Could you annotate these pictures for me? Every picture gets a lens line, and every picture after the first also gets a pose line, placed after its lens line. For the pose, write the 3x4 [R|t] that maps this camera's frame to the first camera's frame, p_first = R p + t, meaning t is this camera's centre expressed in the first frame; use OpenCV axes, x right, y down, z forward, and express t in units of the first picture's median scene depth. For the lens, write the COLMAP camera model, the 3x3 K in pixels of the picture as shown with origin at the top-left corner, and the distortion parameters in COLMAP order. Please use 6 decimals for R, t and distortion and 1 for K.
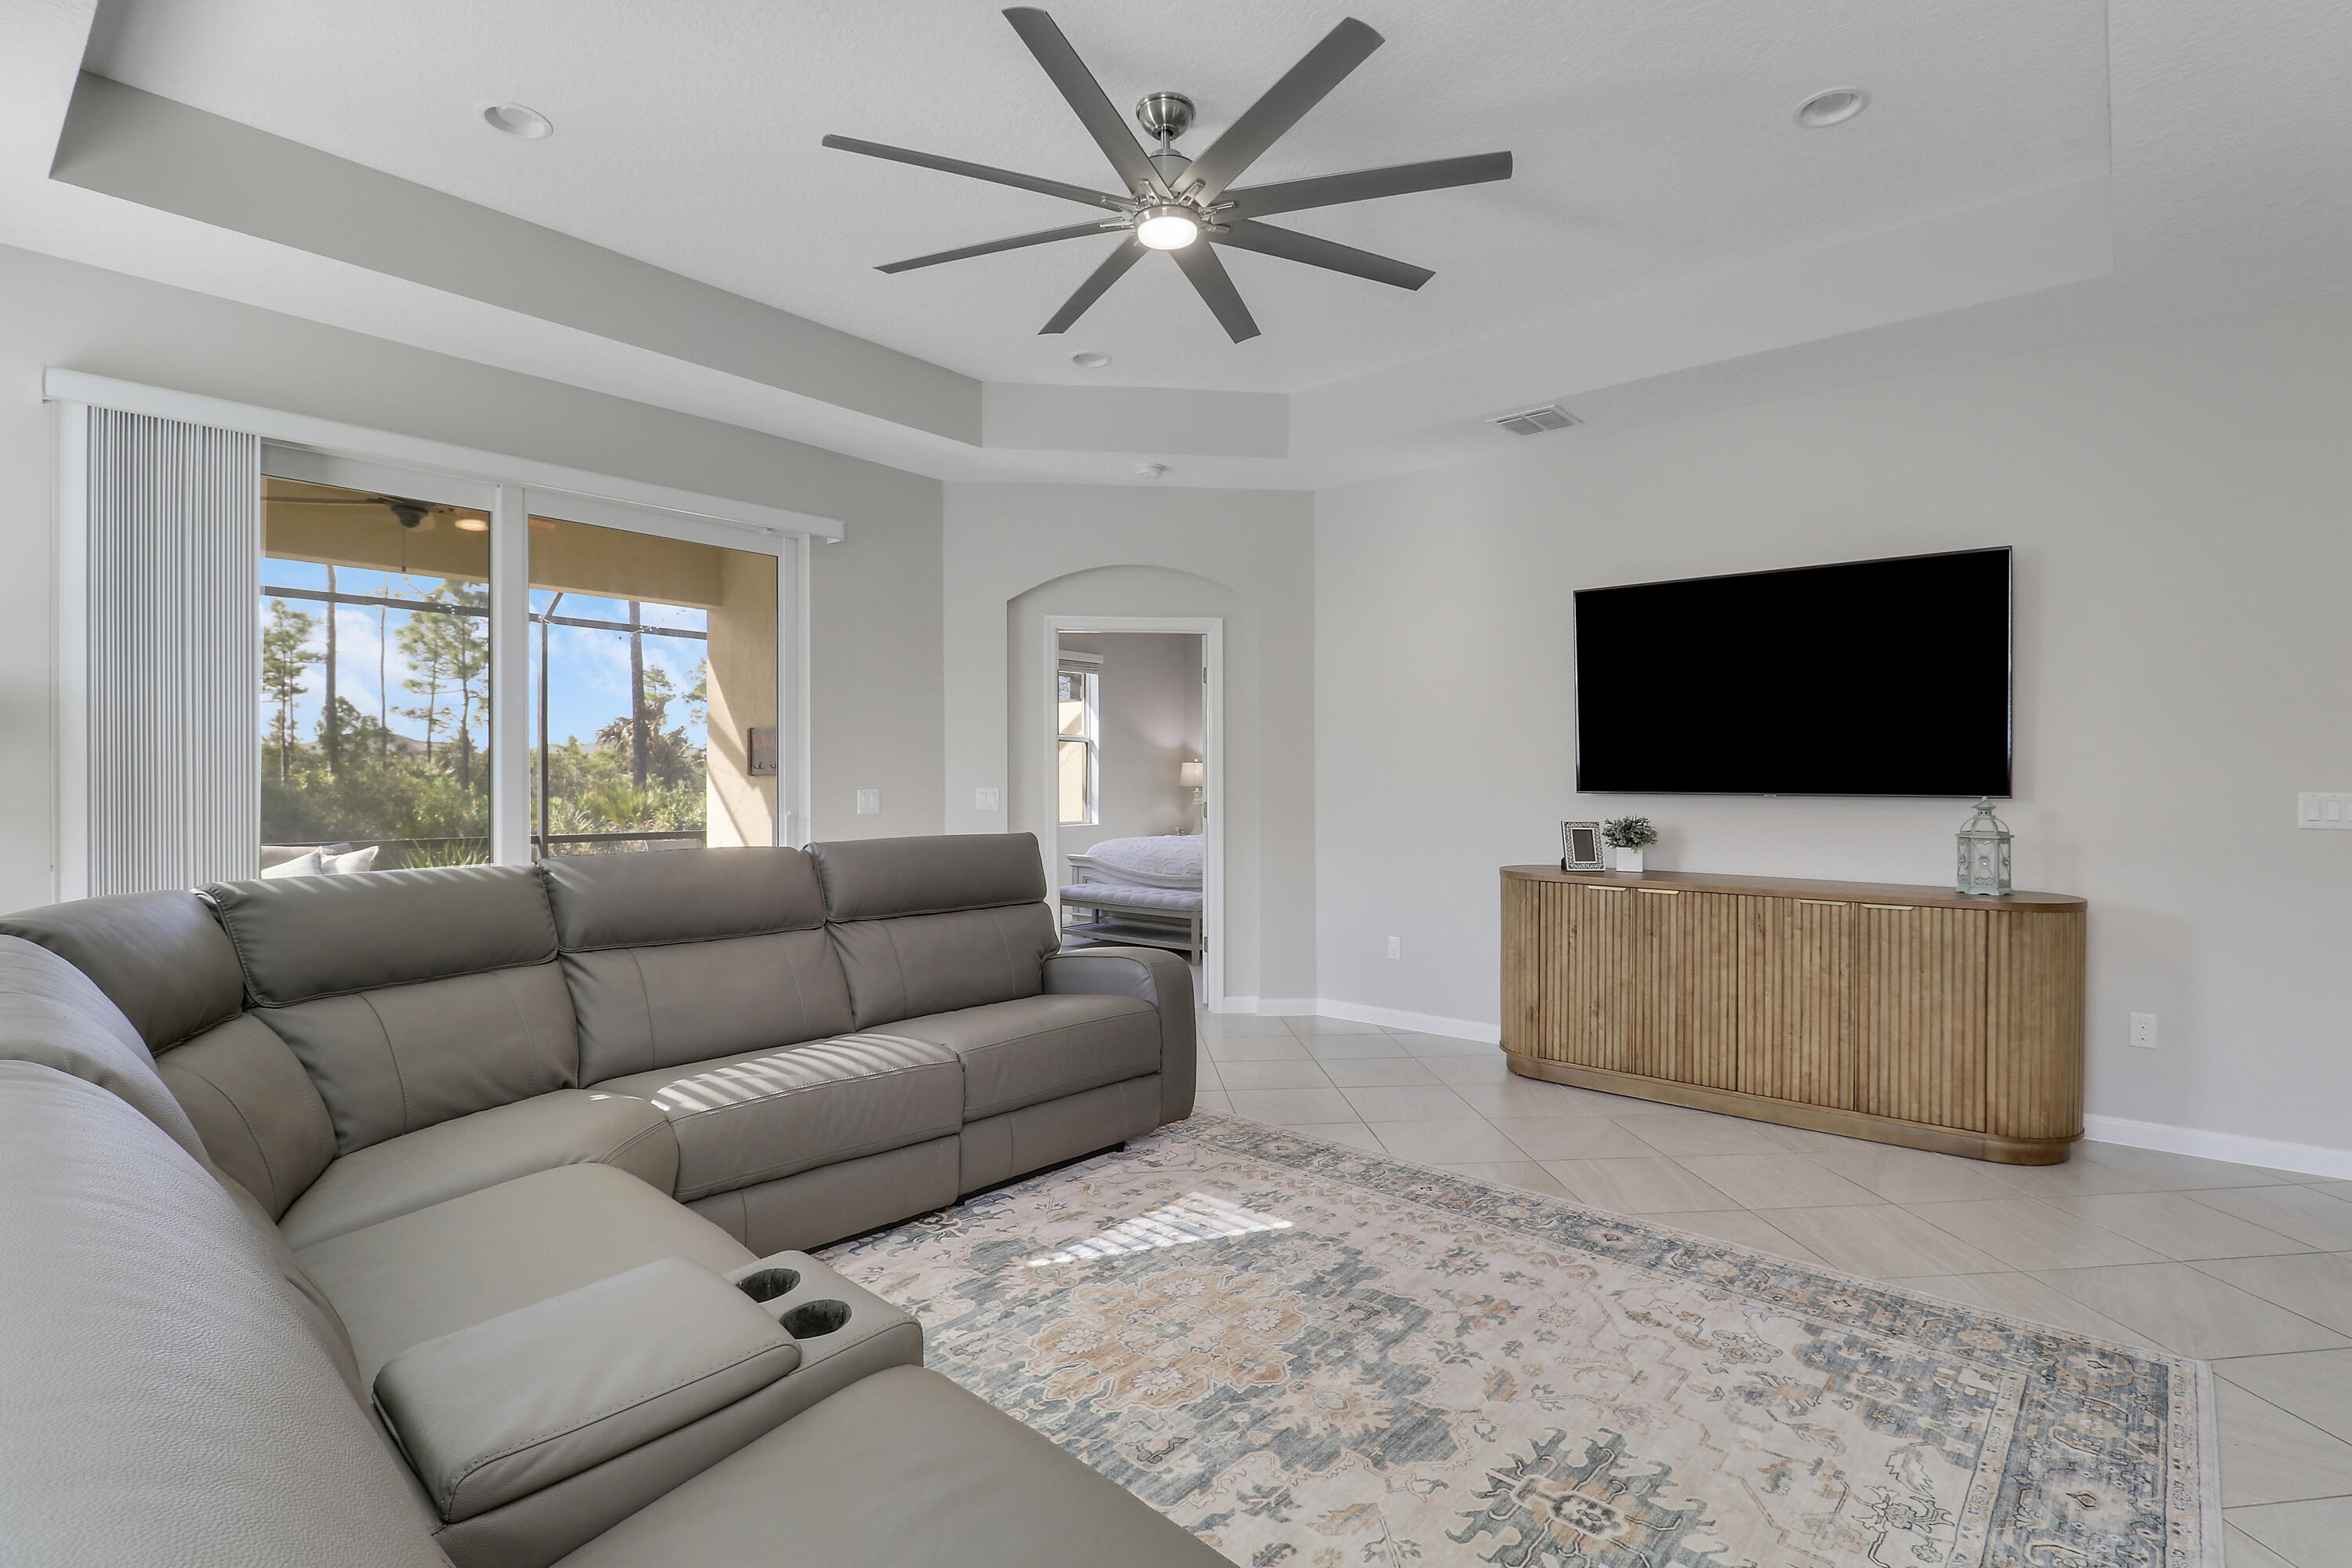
lens RADIAL K [[1145.4, 0, 1220.5], [0, 1145.4, 774.2], [0, 0, 1]] dist [0.002084, -0.007909]
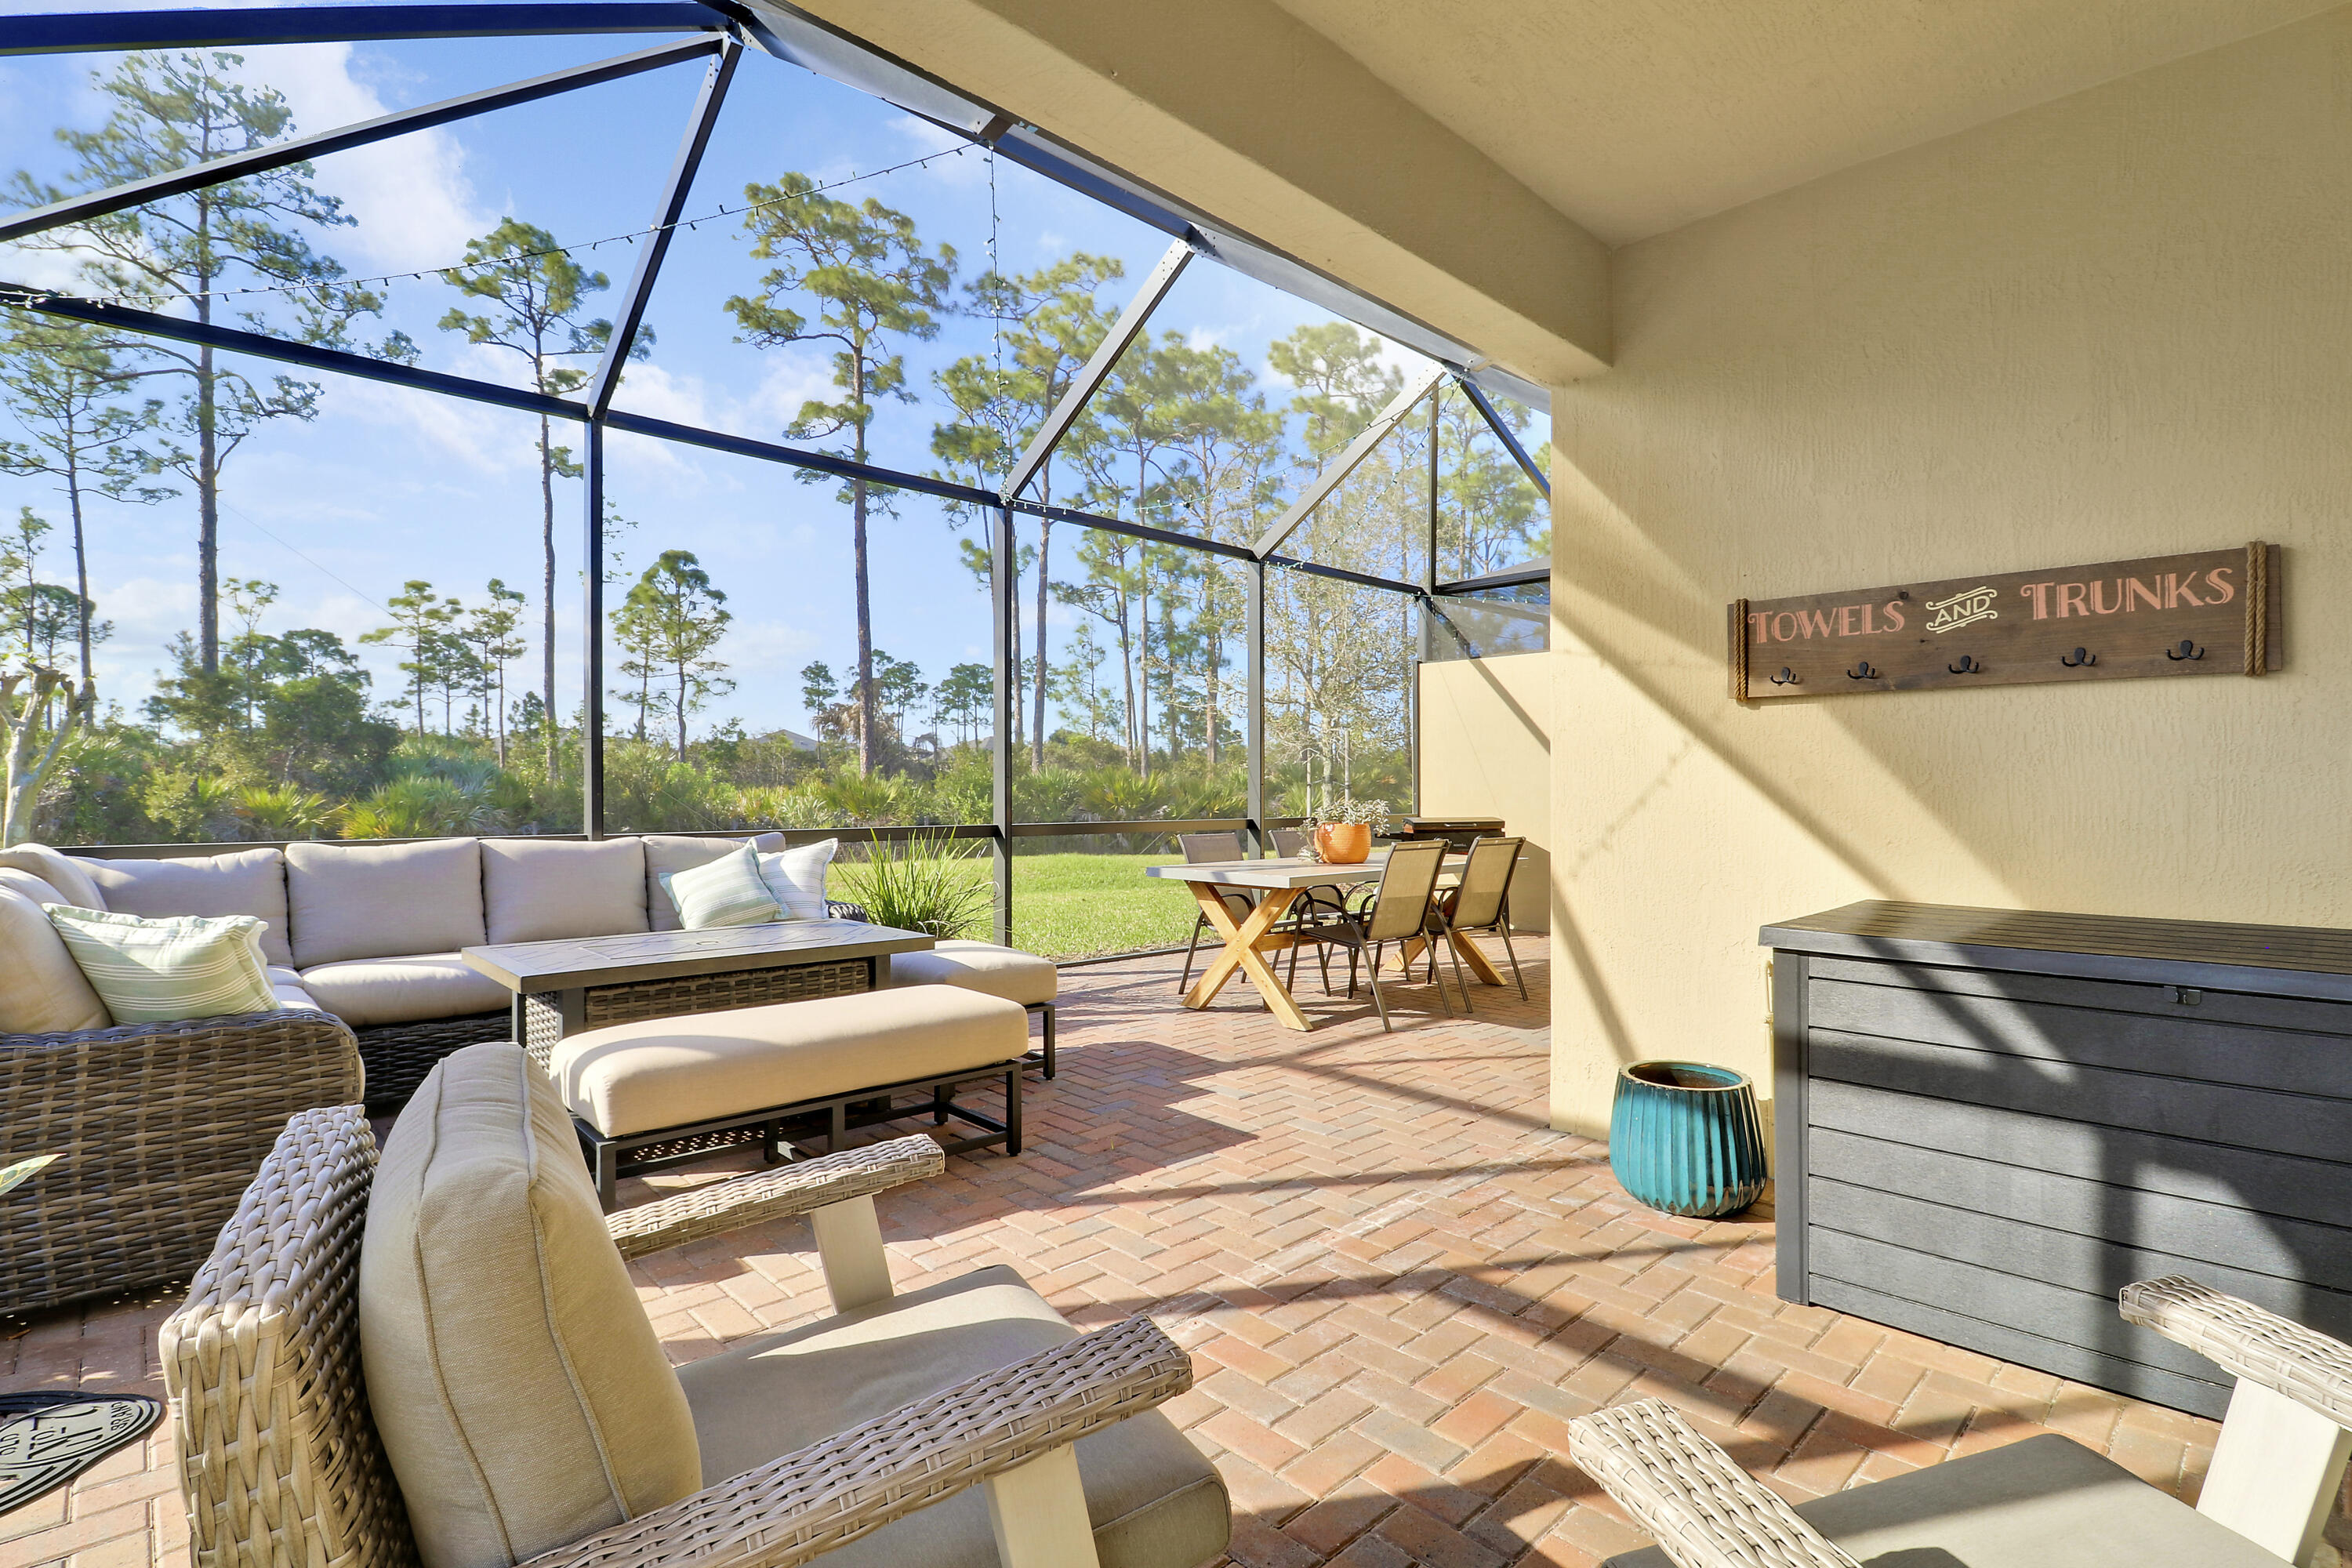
lens RADIAL K [[1145.4, 0, 1234.5], [0, 1145.4, 809.7], [0, 0, 1]] dist [0.002084, -0.007909]
pose [[0.995759, 0.004939, -0.091871, -0.119302], [-0.001928, 0.999459, 0.032825, 0.006673], [0.091984, -0.032509, 0.995230, 0.100825]]
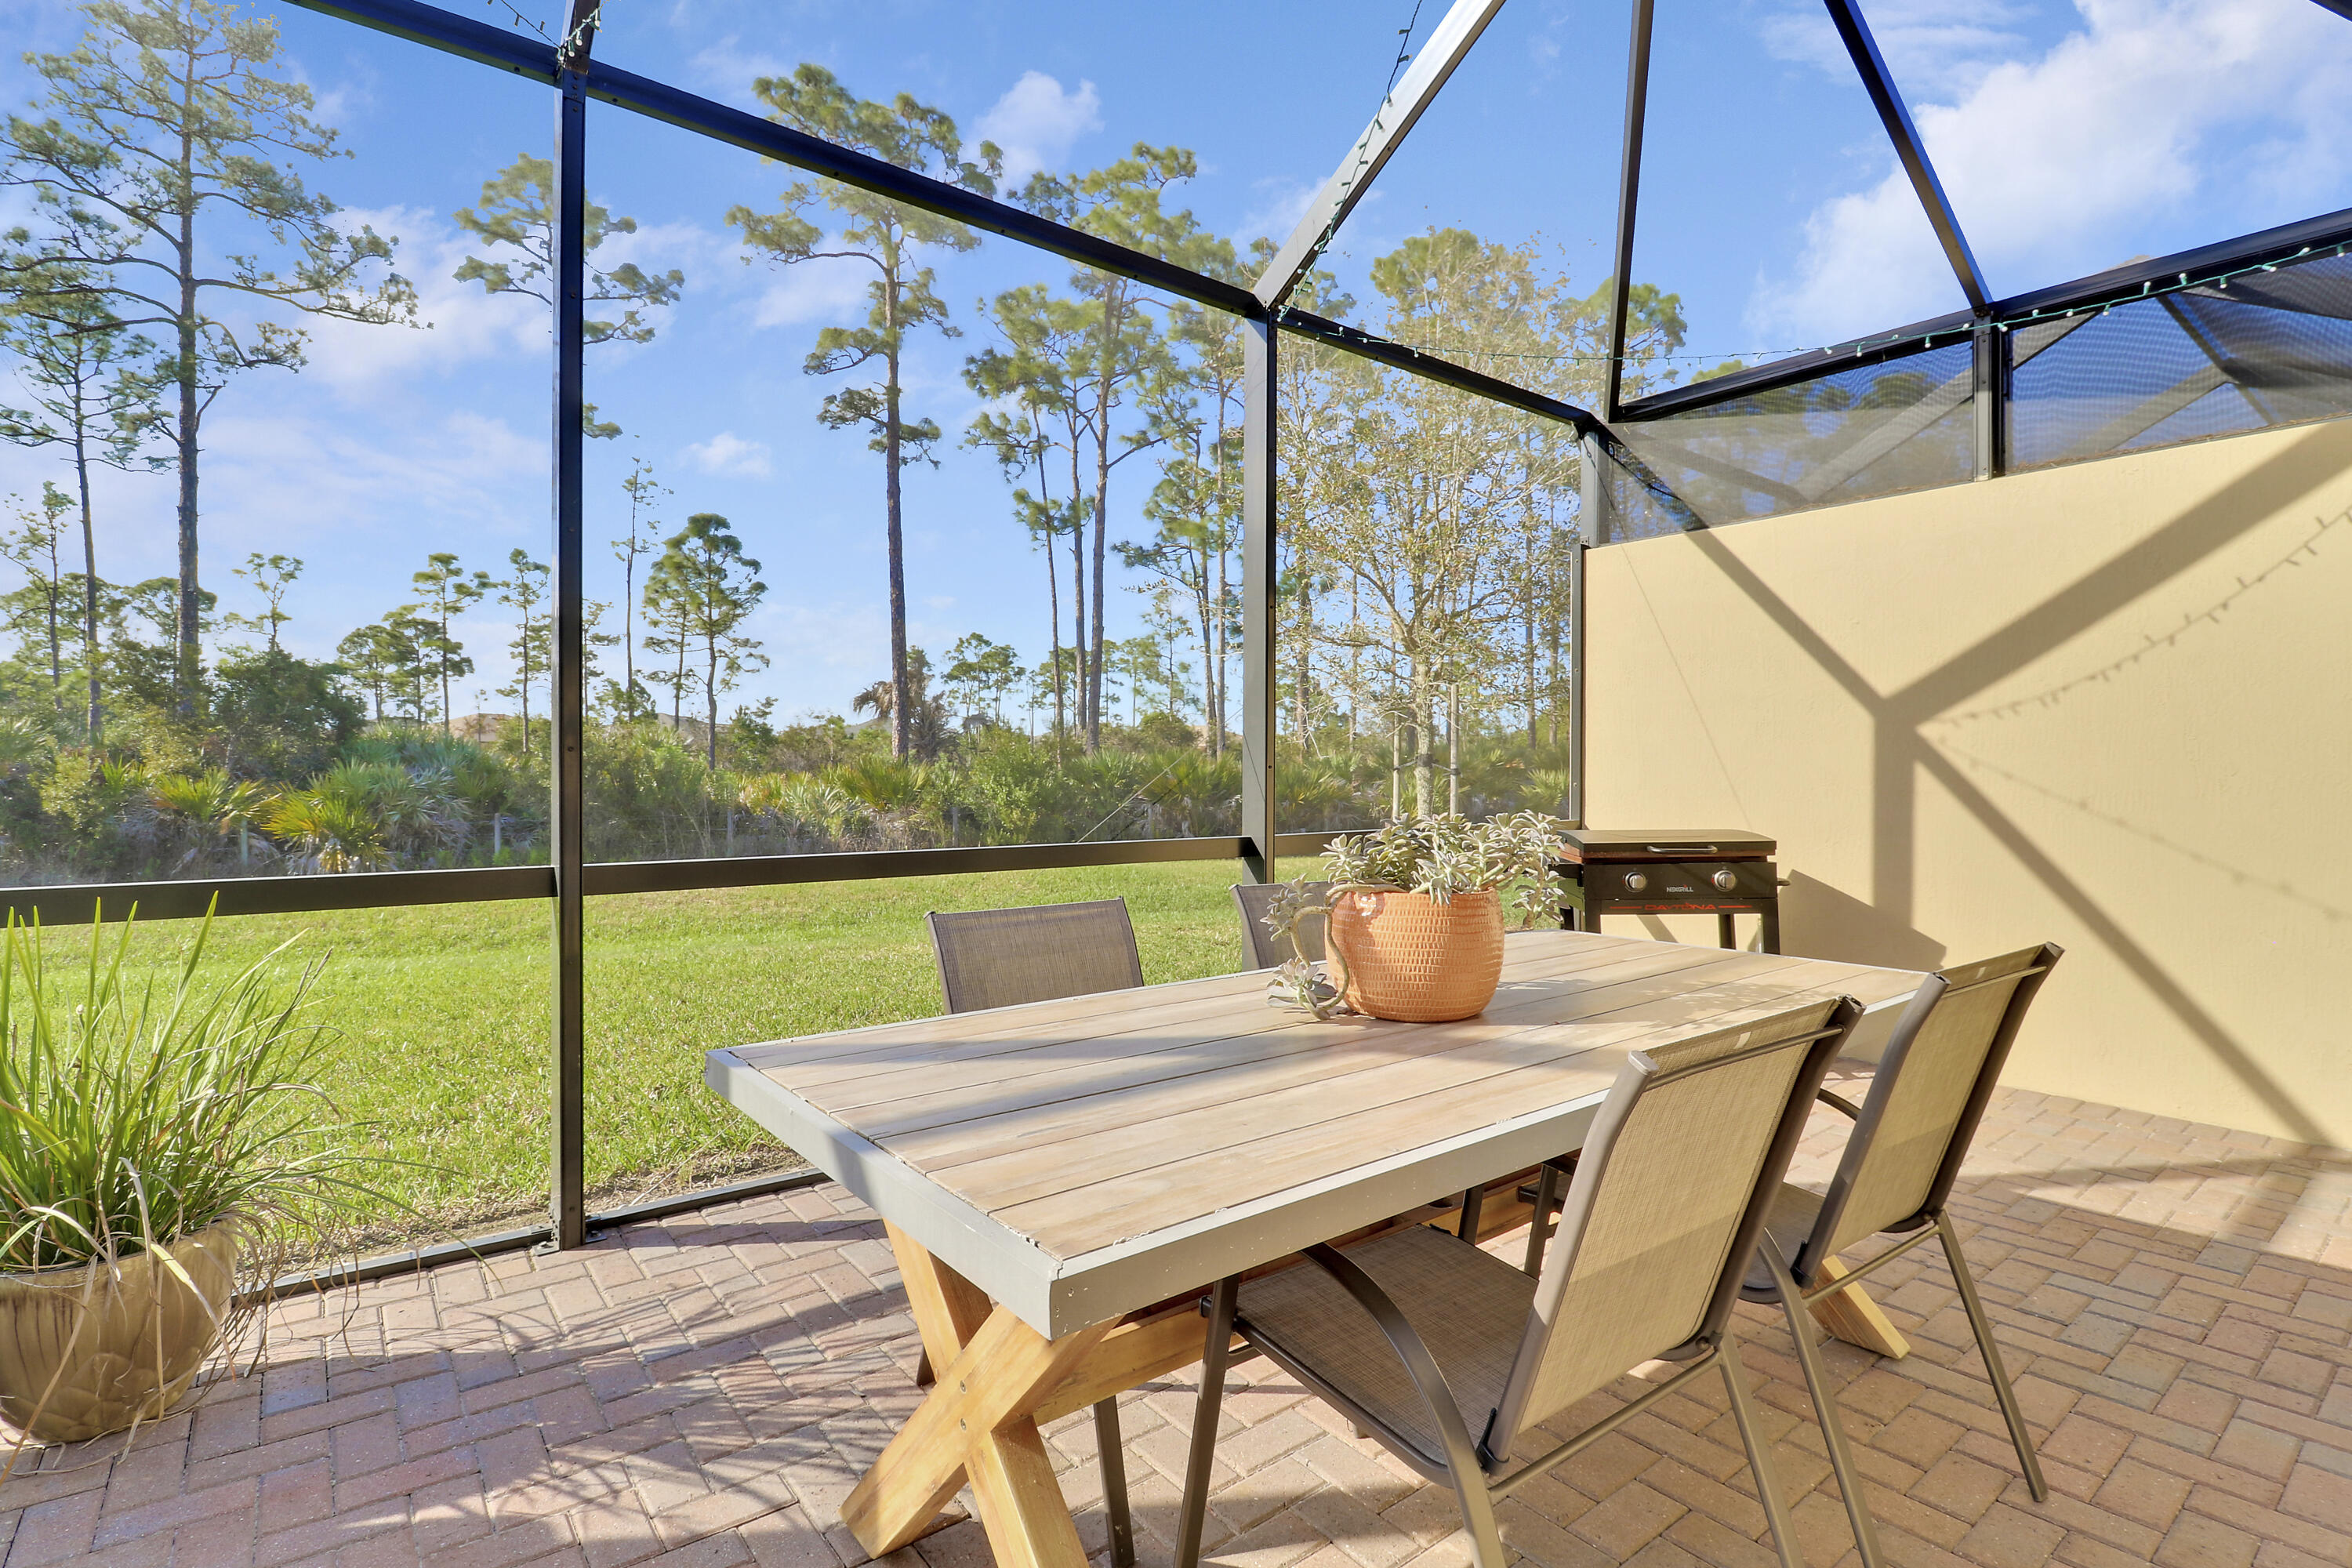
lens RADIAL K [[1145.4, 0, 1231.3], [0, 1145.4, 788.4], [0, 0, 1]] dist [0.002084, -0.007909]
pose [[0.981241, 0.003130, -0.192758, -0.116190], [0.001974, 0.999653, 0.026282, 0.008654], [0.192773, -0.026169, 0.980894, 0.236394]]
